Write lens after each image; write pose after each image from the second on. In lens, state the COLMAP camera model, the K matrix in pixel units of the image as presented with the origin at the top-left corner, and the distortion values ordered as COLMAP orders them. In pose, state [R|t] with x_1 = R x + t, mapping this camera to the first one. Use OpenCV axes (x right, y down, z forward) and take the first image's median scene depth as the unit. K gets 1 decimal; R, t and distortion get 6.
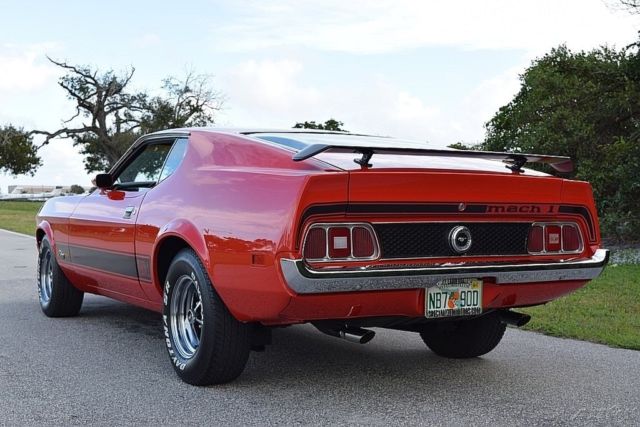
lens RADIAL K [[869.5, 0, 320.0], [0, 869.5, 213.5], [0, 0, 1]] dist [-0.016260, -0.023950]
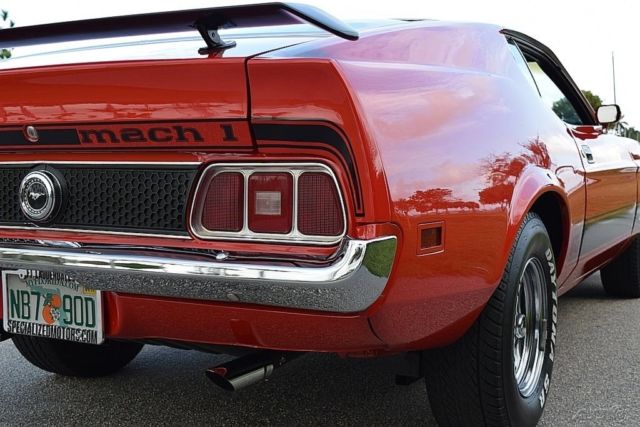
lens RADIAL K [[869.5, 0, 320.0], [0, 869.5, 213.5], [0, 0, 1]] dist [-0.016260, -0.023950]
pose [[0.519379, 0.047540, -0.853221, 0.690798], [0.001025, 0.998416, 0.056254, 0.010981], [0.854544, -0.030092, 0.518507, 0.862708]]
